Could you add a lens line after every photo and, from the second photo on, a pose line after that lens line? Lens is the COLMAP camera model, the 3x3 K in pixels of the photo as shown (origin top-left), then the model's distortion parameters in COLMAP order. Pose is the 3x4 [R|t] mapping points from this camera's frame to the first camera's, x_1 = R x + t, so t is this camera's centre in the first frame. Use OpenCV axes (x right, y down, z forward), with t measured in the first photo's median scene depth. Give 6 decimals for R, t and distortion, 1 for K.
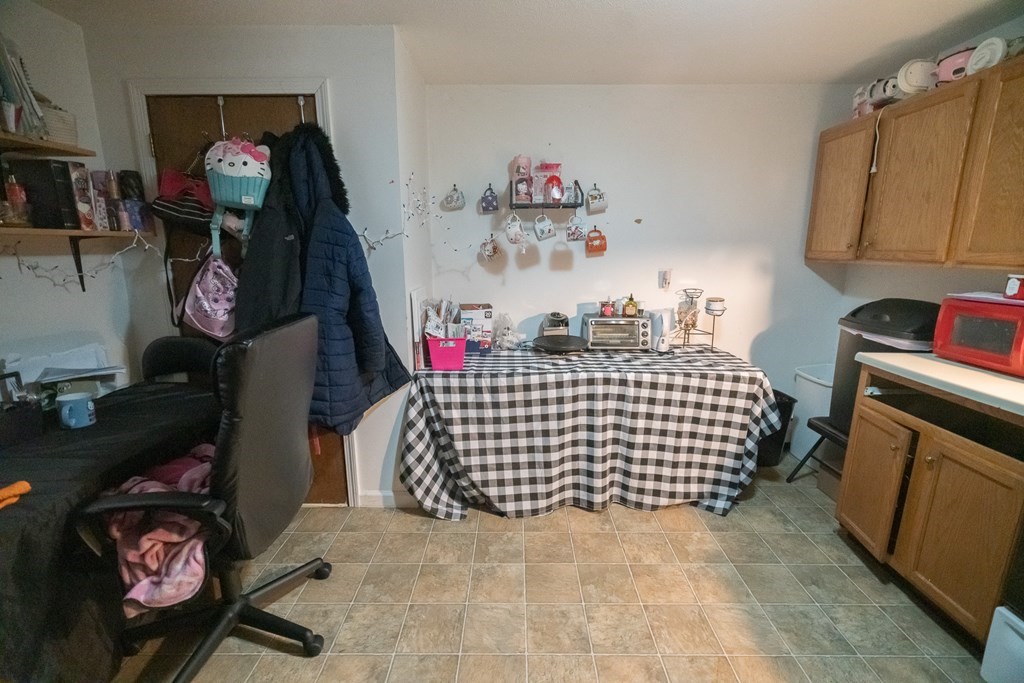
lens RADIAL K [[467.4, 0, 512.0], [0, 467.4, 341.5], [0, 0, 1]] dist [-0.001413, -0.000246]
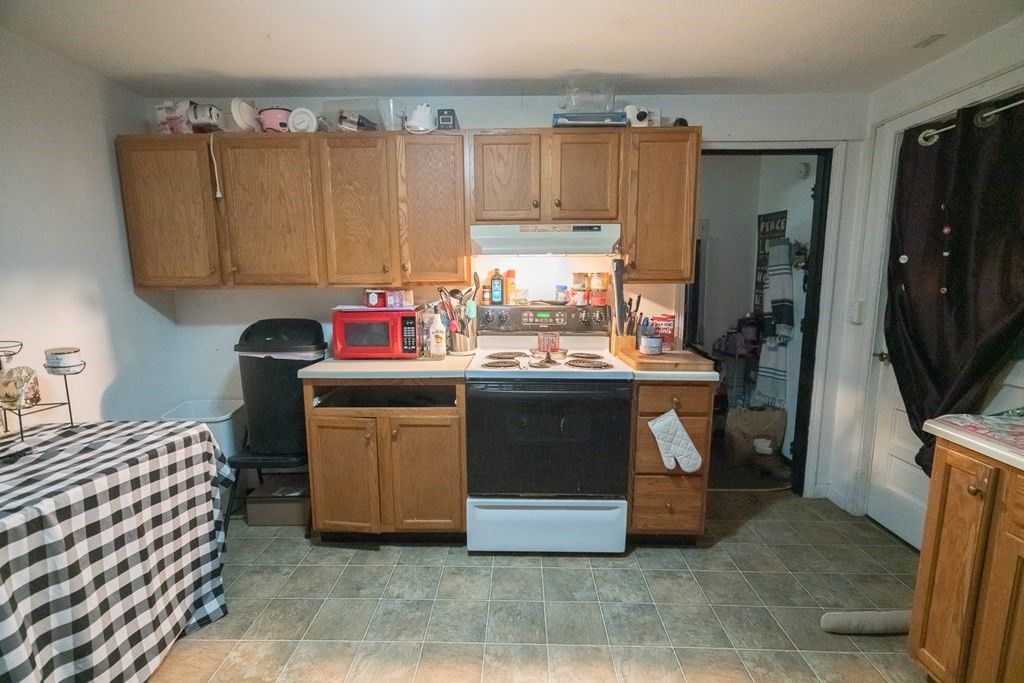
lens RADIAL K [[467.4, 0, 512.0], [0, 467.4, 341.5], [0, 0, 1]] dist [-0.001413, -0.000246]
pose [[-0.001545, -0.138680, 0.990336, -0.248735], [0.204965, 0.969268, 0.136049, -0.072312], [-0.978768, 0.203194, 0.026927, 0.423479]]
